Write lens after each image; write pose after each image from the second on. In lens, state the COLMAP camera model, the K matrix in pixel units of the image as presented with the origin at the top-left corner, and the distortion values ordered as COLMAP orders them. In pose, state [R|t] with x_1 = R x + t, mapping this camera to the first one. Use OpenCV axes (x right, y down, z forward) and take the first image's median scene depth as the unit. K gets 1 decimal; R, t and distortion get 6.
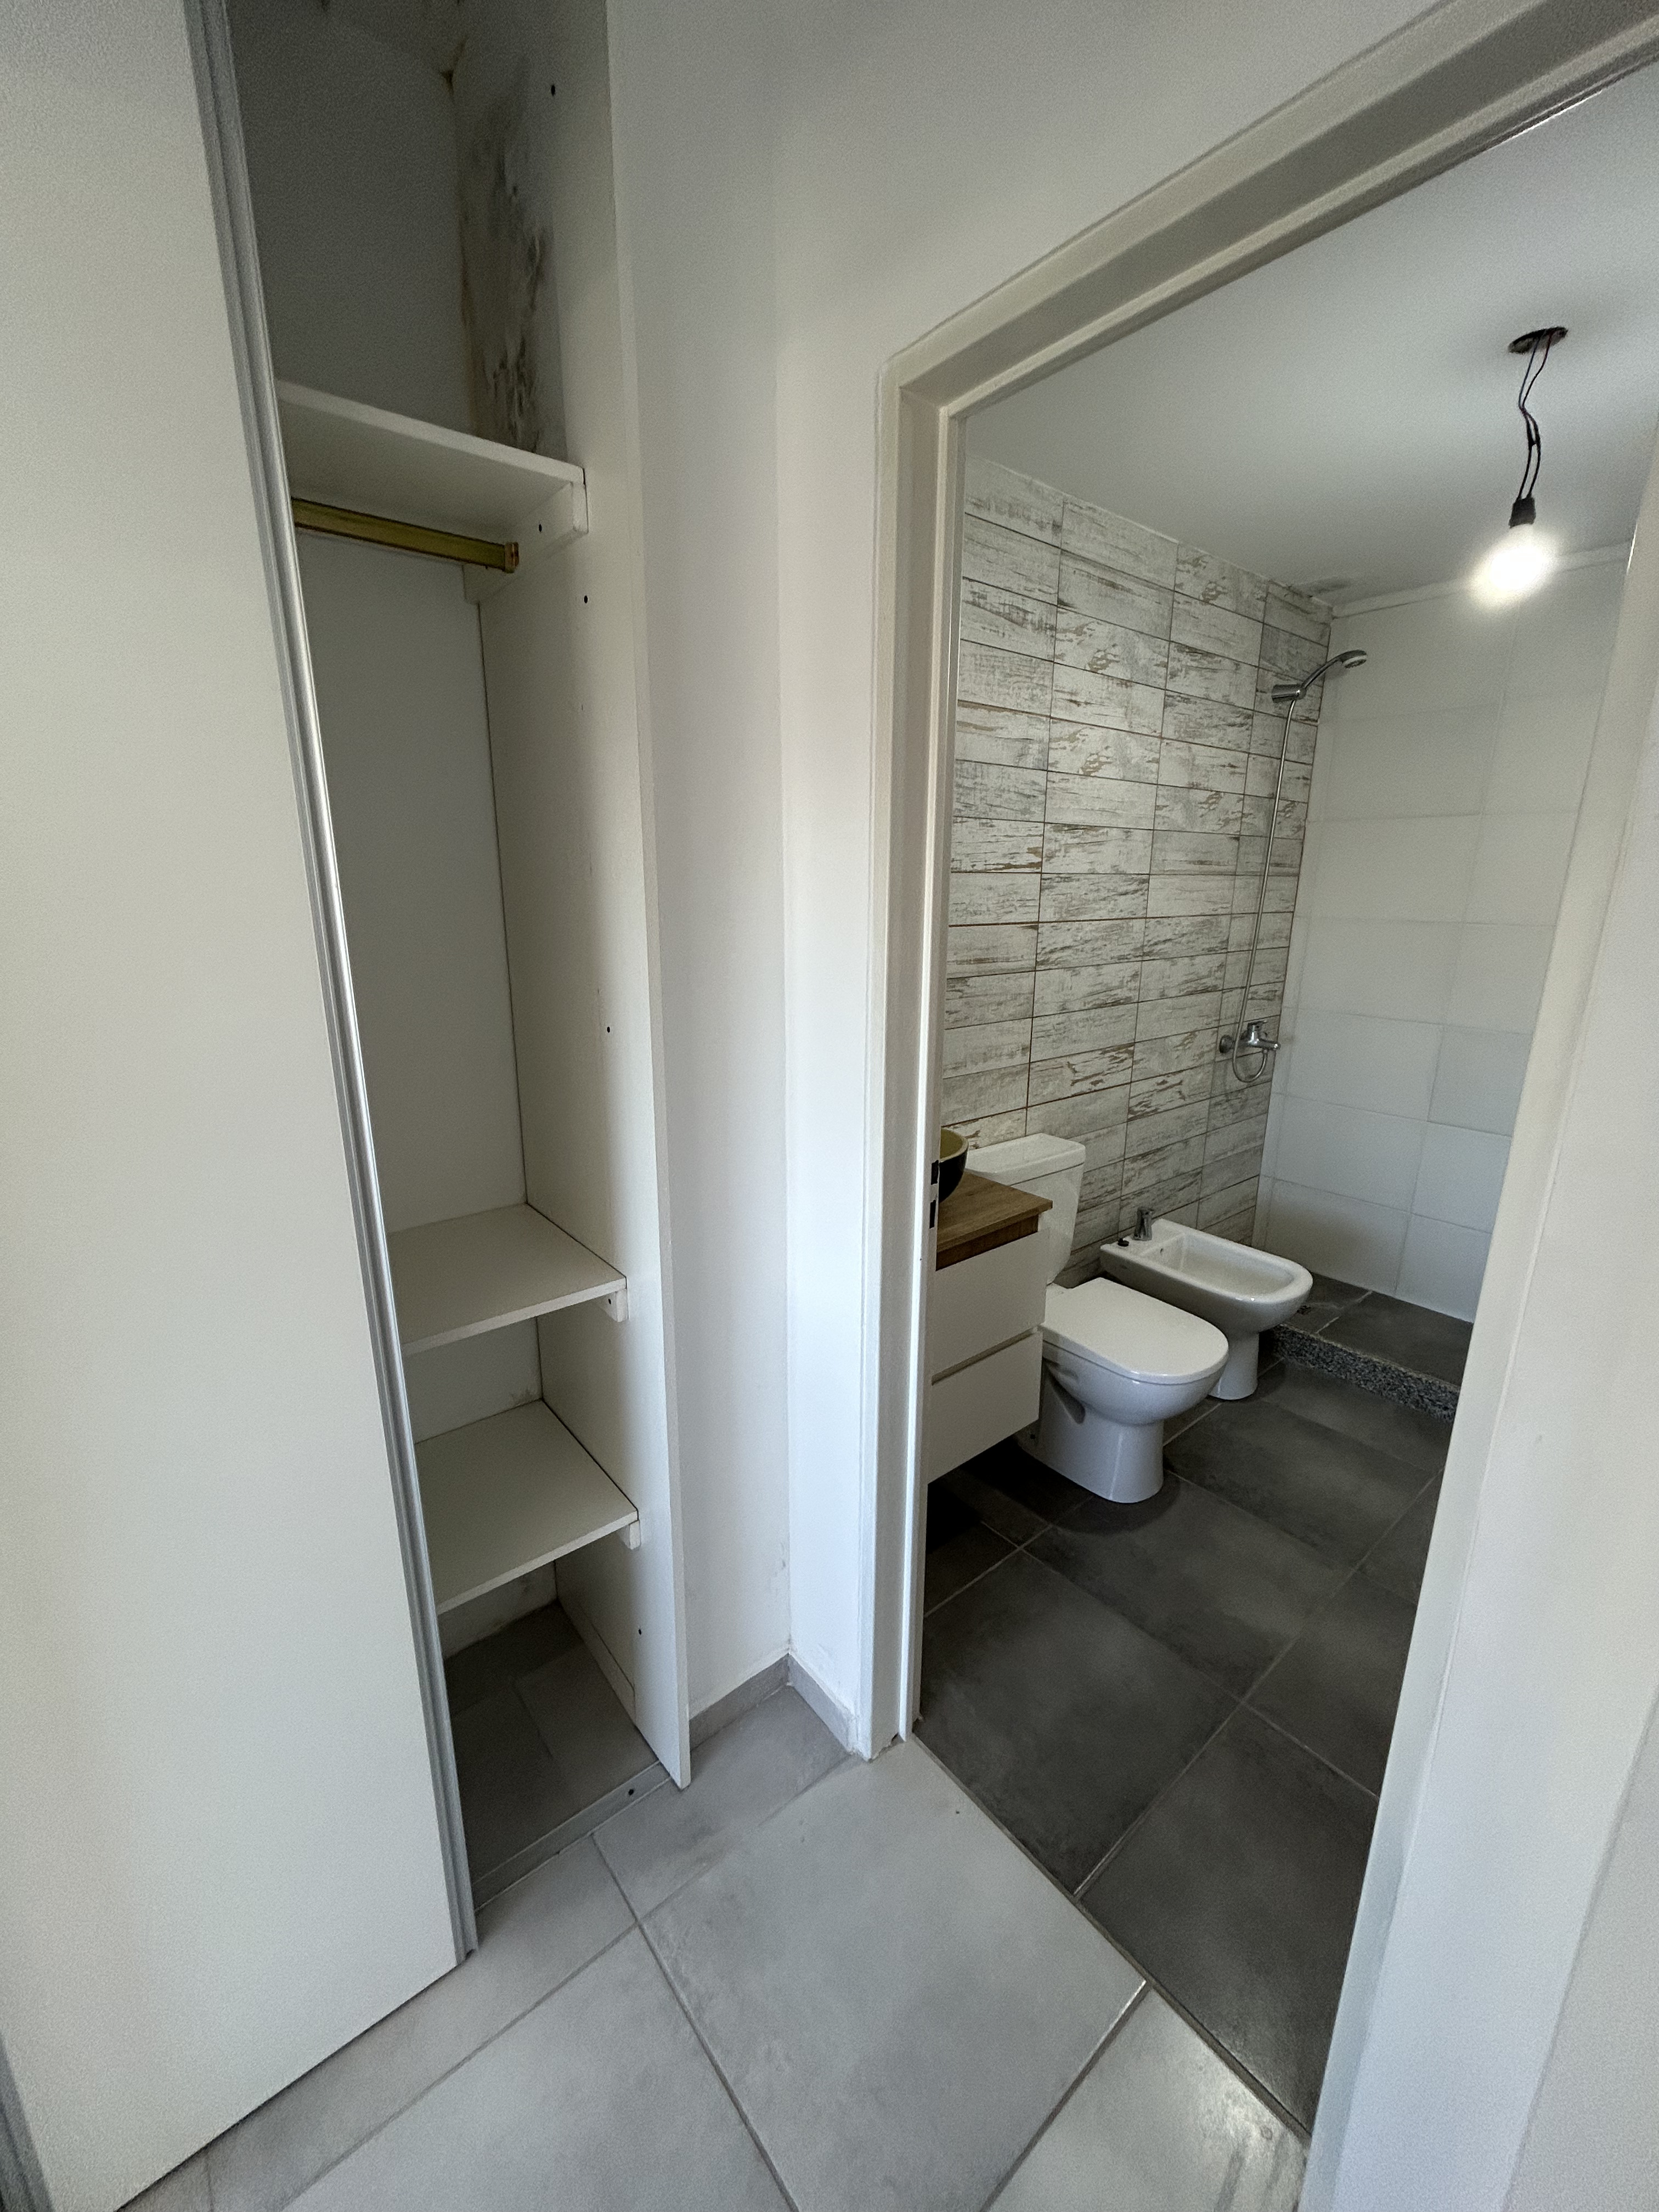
lens RADIAL K [[890.8, 0, 837.3], [0, 890.8, 1113.2], [0, 0, 1]] dist [-0.004391, 0.001470]
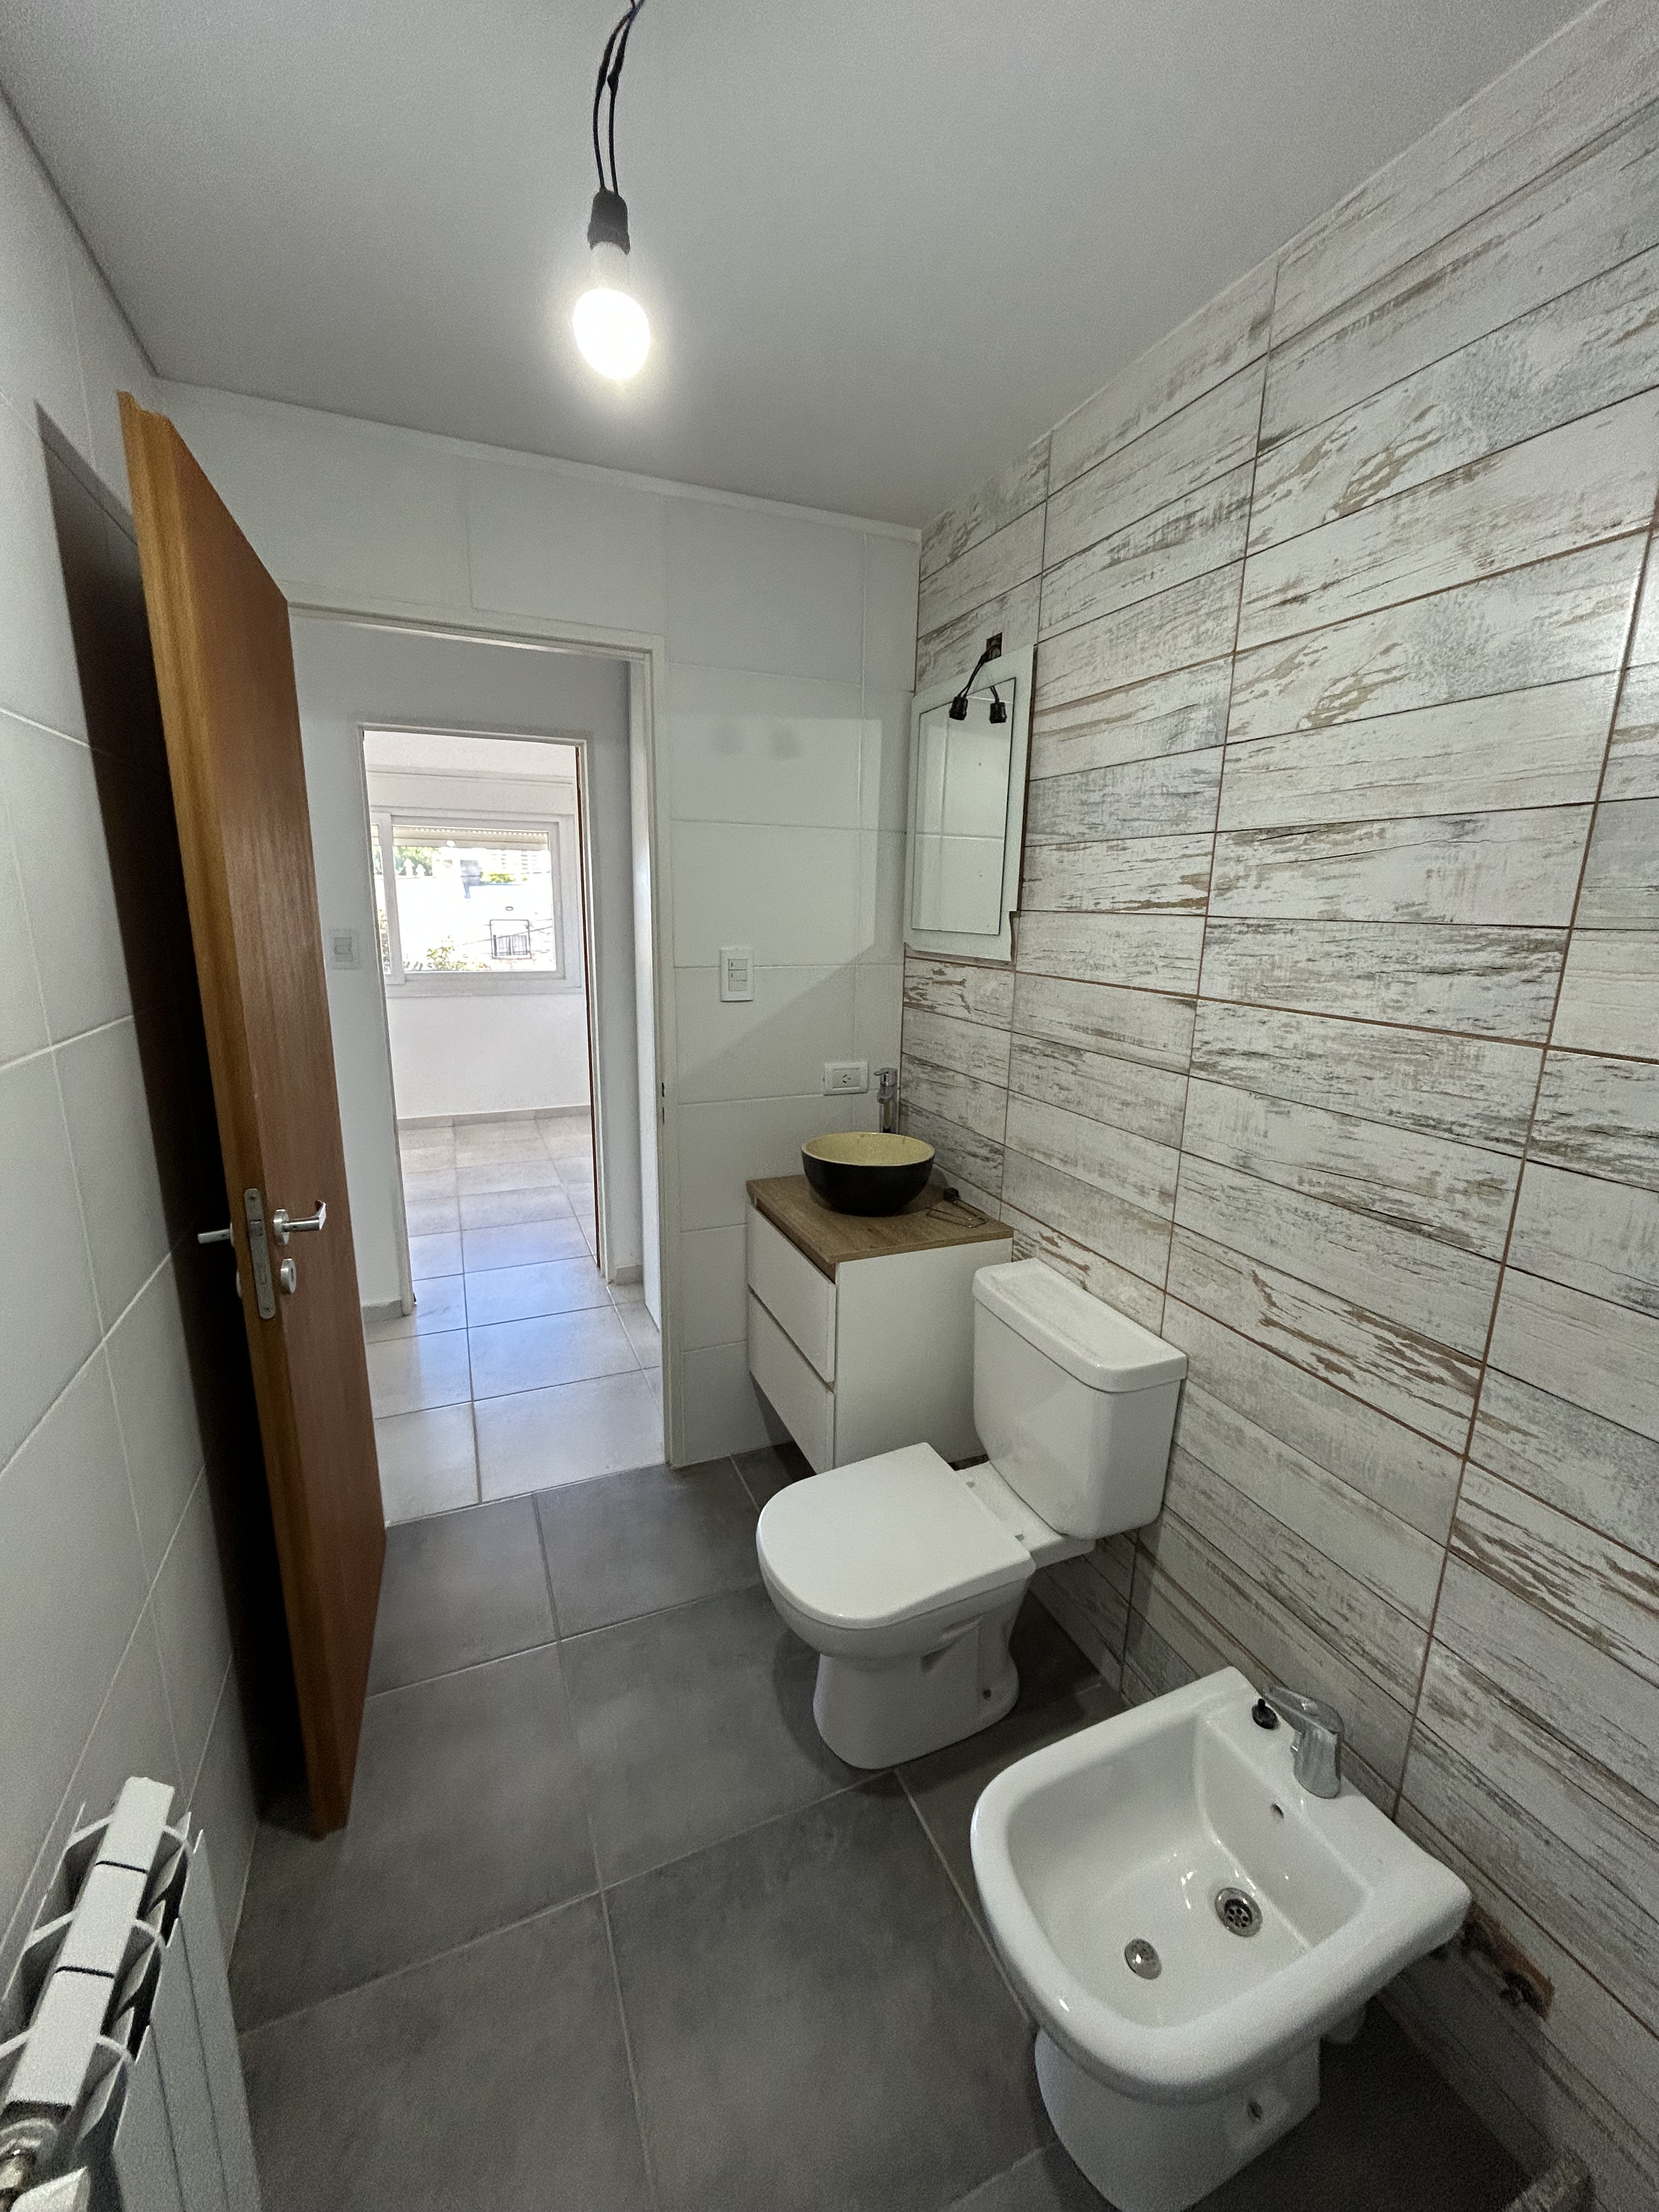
lens RADIAL K [[890.8, 0, 830.9], [0, 890.8, 1121.1], [0, 0, 1]] dist [-0.004391, 0.001470]
pose [[-0.285522, 0.219751, -0.932838, 0.812057], [-0.265626, 0.917078, 0.297340, -0.232317], [0.920826, 0.332683, -0.203474, 0.853875]]
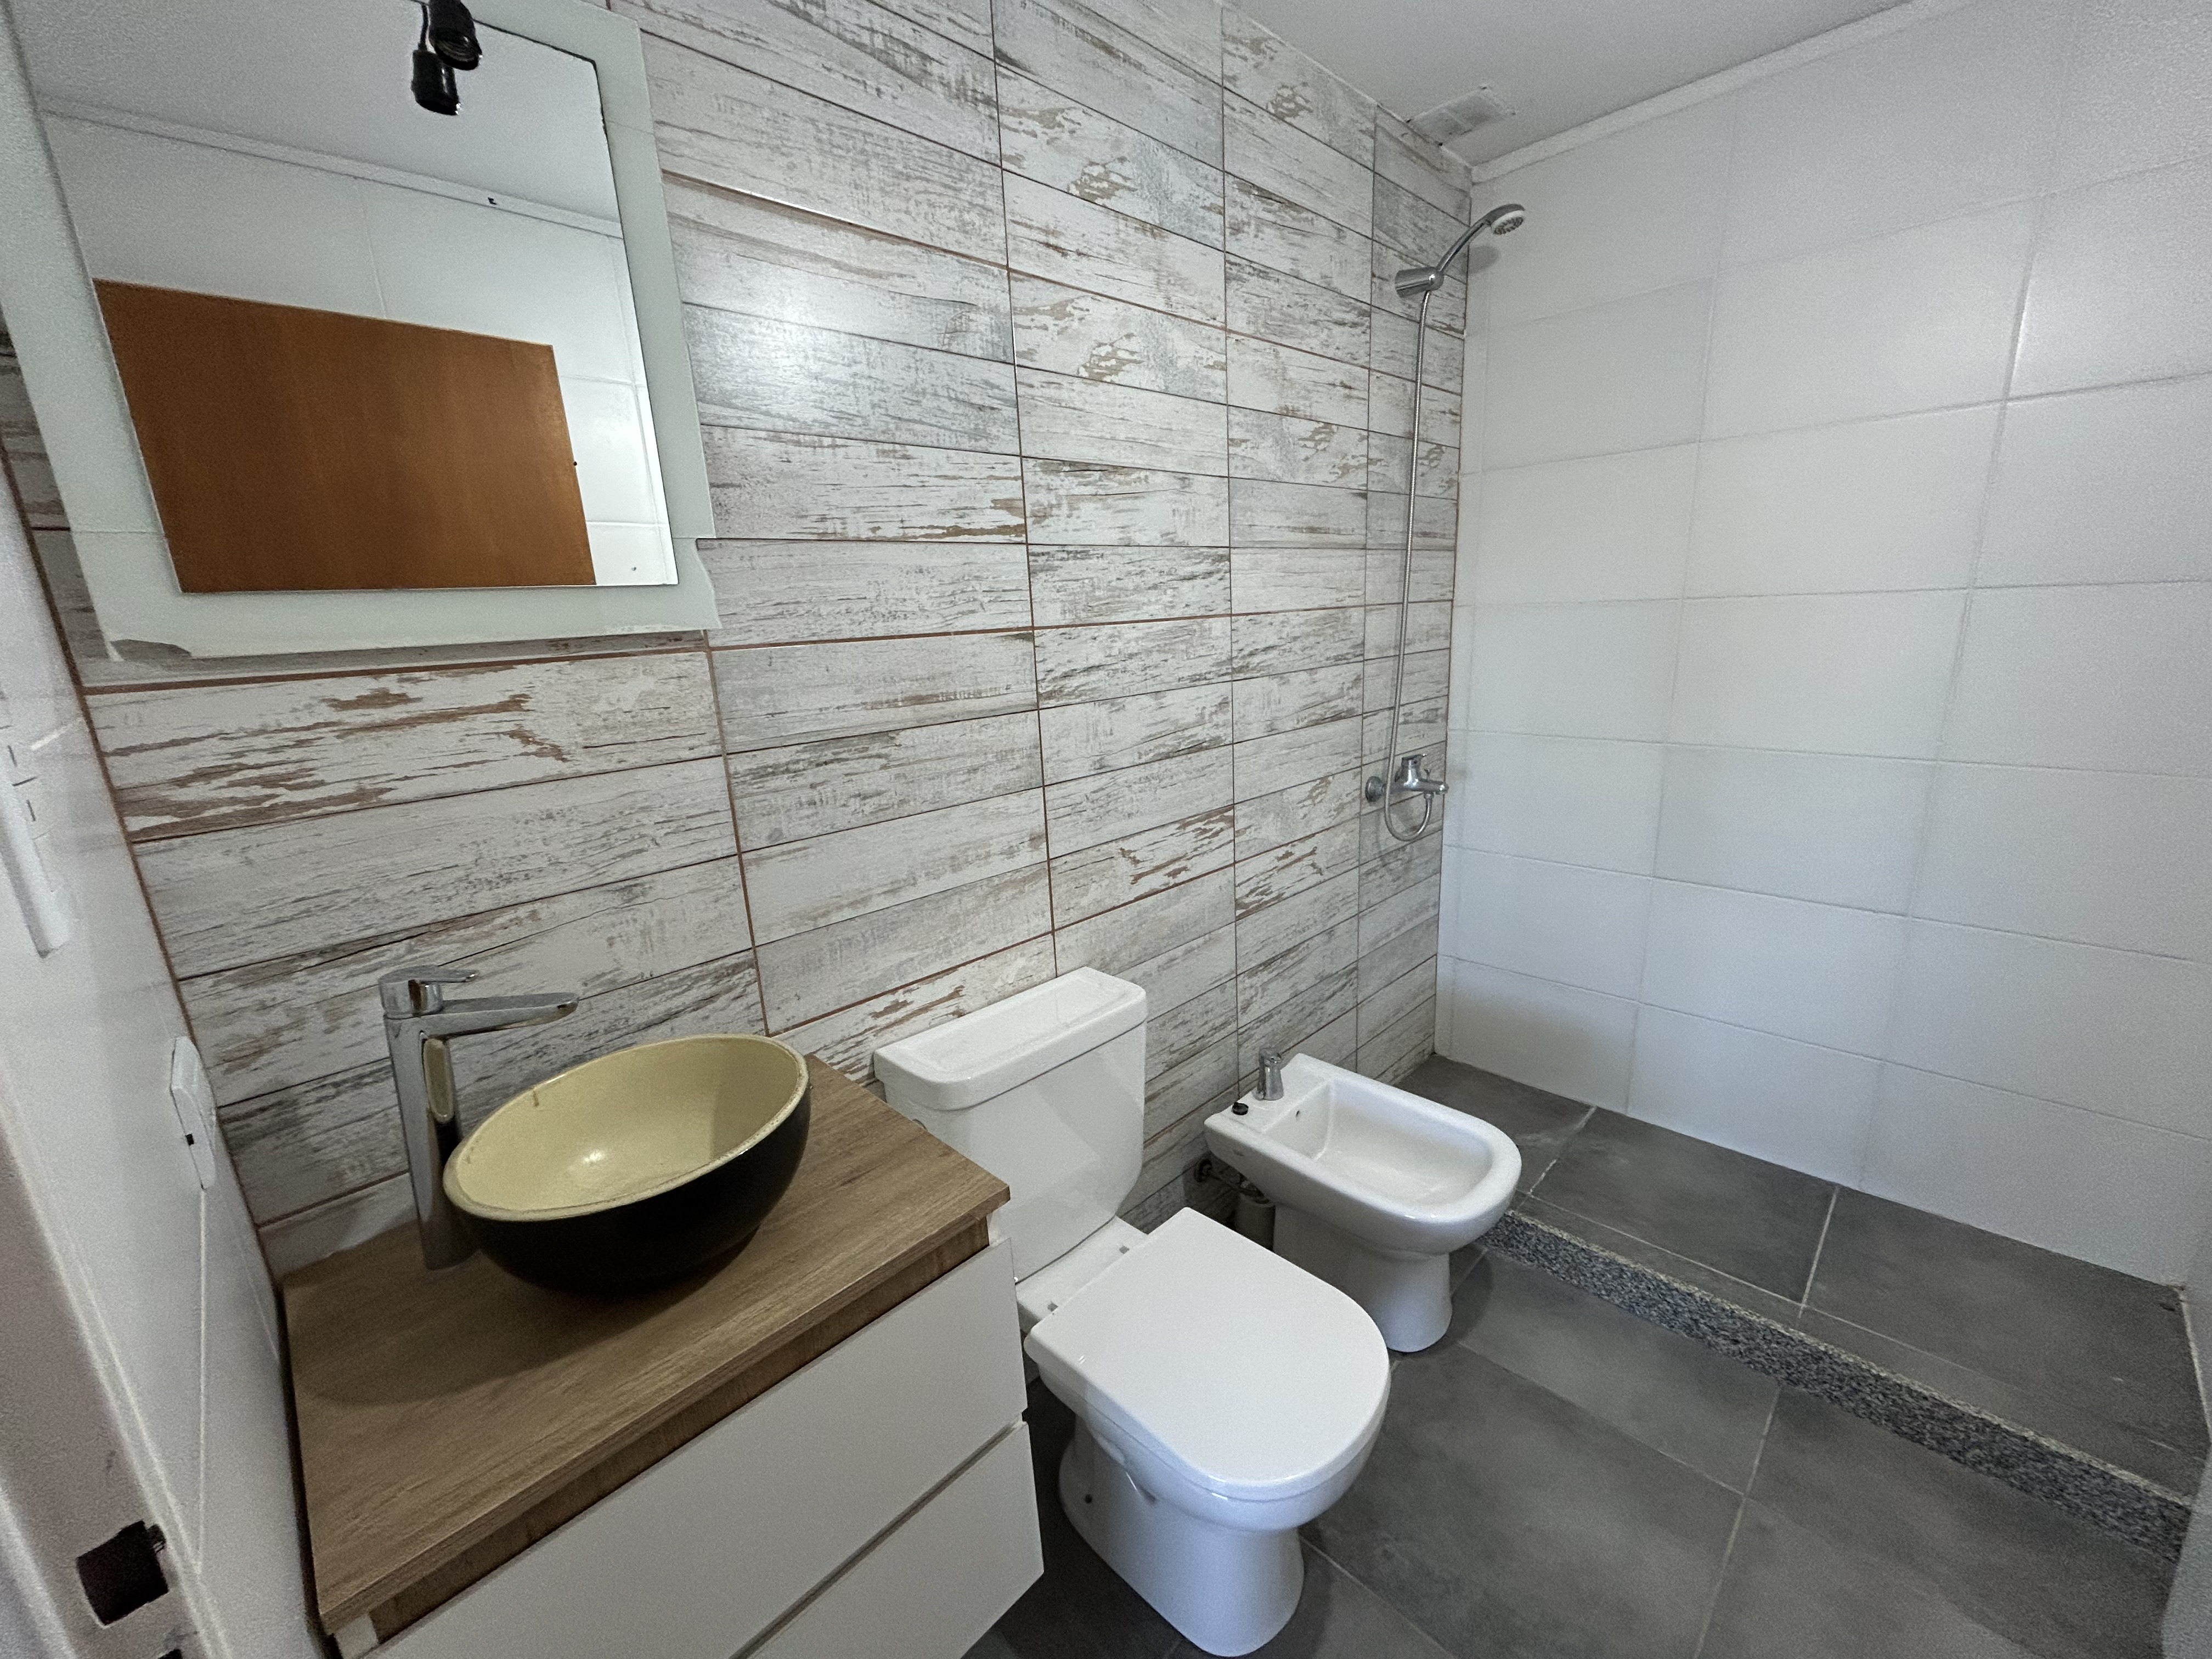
lens RADIAL K [[890.8, 0, 1101.8], [0, 890.8, 832.8], [0, 0, 1]] dist [-0.004391, 0.001470]
pose [[0.994452, -0.073143, 0.075599, 0.200539], [0.074009, 0.997220, -0.008711, -0.064865], [-0.074751, 0.014258, 0.997100, 0.377200]]
